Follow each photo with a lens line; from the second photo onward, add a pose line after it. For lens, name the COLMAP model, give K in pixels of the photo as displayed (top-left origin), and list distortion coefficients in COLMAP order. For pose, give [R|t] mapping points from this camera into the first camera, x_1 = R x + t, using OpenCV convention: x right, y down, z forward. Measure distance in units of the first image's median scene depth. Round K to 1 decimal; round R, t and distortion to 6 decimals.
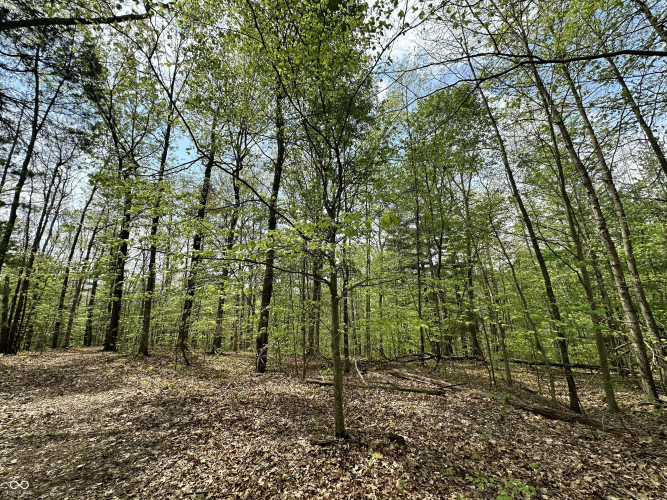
lens RADIAL K [[270.0, 0, 332.3], [0, 270.0, 247.7], [0, 0, 1]] dist [0.002430, 0.000080]
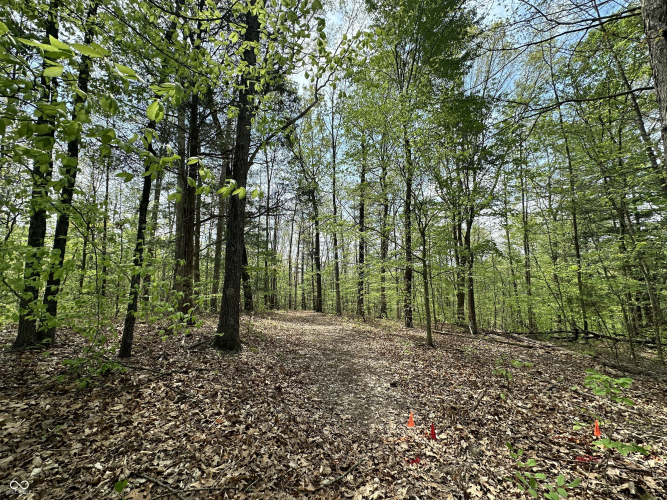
lens RADIAL K [[270.0, 0, 336.0], [0, 270.0, 247.7], [0, 0, 1]] dist [0.002430, 0.000080]
pose [[0.837528, -0.086399, -0.539521, 0.275154], [0.138260, 0.988795, 0.056283, -0.139381], [0.528613, -0.121733, 0.840089, -0.469700]]
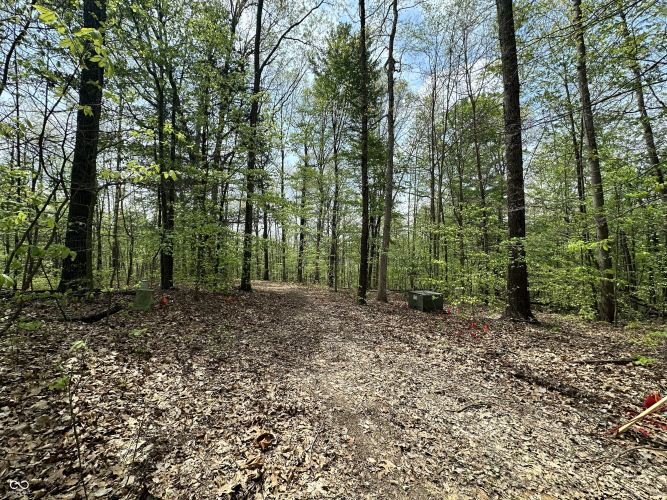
lens RADIAL K [[270.0, 0, 330.4], [0, 270.0, 251.7], [0, 0, 1]] dist [0.002430, 0.000080]
pose [[0.930203, -0.001000, -0.367045, 0.755574], [0.081138, 0.975817, 0.202970, -0.430531], [0.357966, -0.218585, 0.907789, -1.345292]]
